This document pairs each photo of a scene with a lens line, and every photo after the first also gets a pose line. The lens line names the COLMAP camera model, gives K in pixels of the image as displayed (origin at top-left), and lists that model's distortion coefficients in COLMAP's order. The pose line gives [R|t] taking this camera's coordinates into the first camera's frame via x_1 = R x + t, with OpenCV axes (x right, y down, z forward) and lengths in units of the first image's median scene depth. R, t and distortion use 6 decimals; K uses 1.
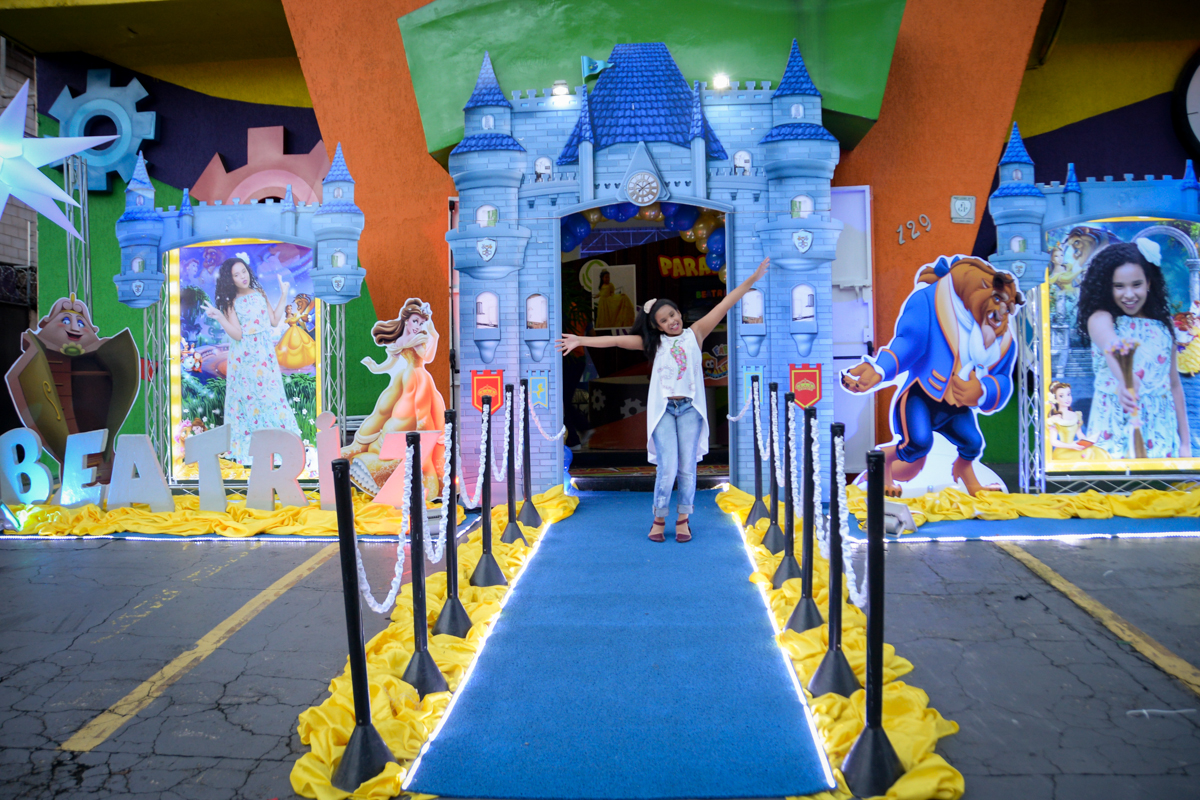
lens RADIAL K [[938.4, 0, 580.3], [0, 938.4, 419.8], [0, 0, 1]] dist [-0.153448, 0.106704]
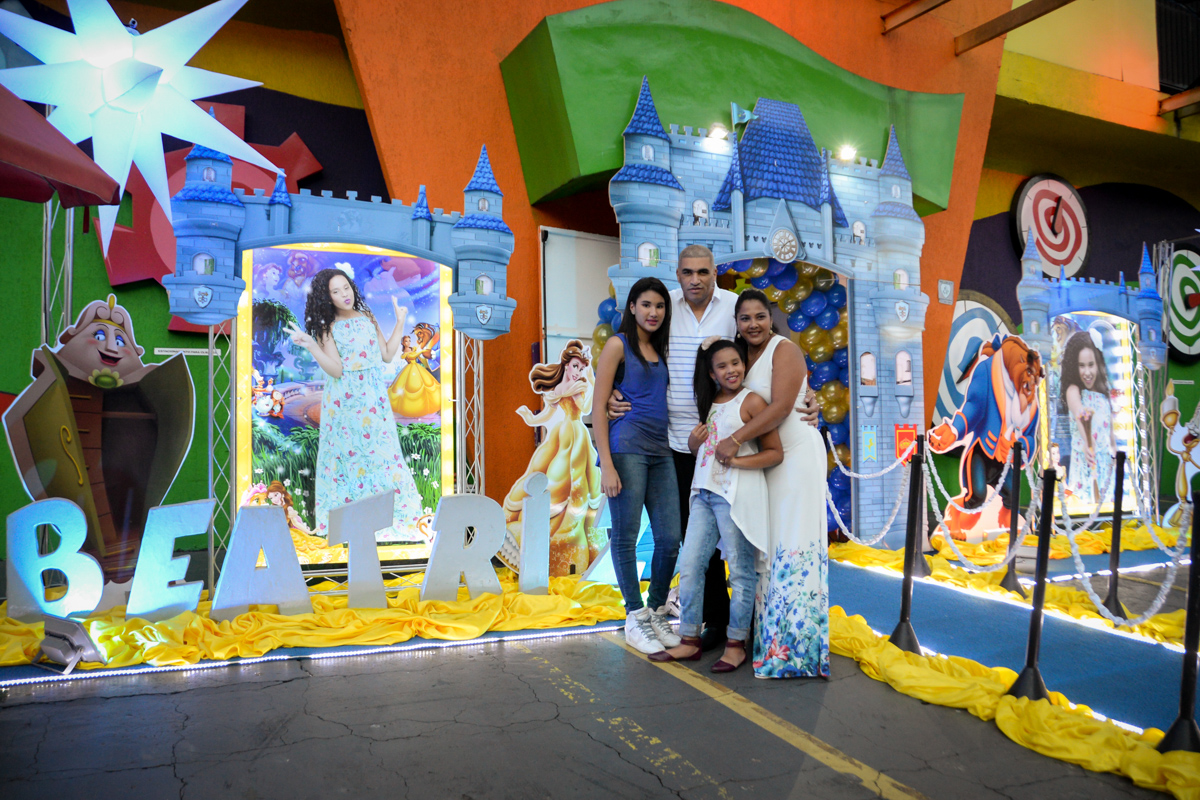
lens RADIAL K [[938.4, 0, 580.3], [0, 938.4, 419.8], [0, 0, 1]] dist [-0.153448, 0.106704]
pose [[0.866595, 0.021541, 0.498548, -0.630631], [0.008299, 0.998308, -0.057560, -0.006813], [-0.498944, 0.054018, 0.864949, 0.264800]]
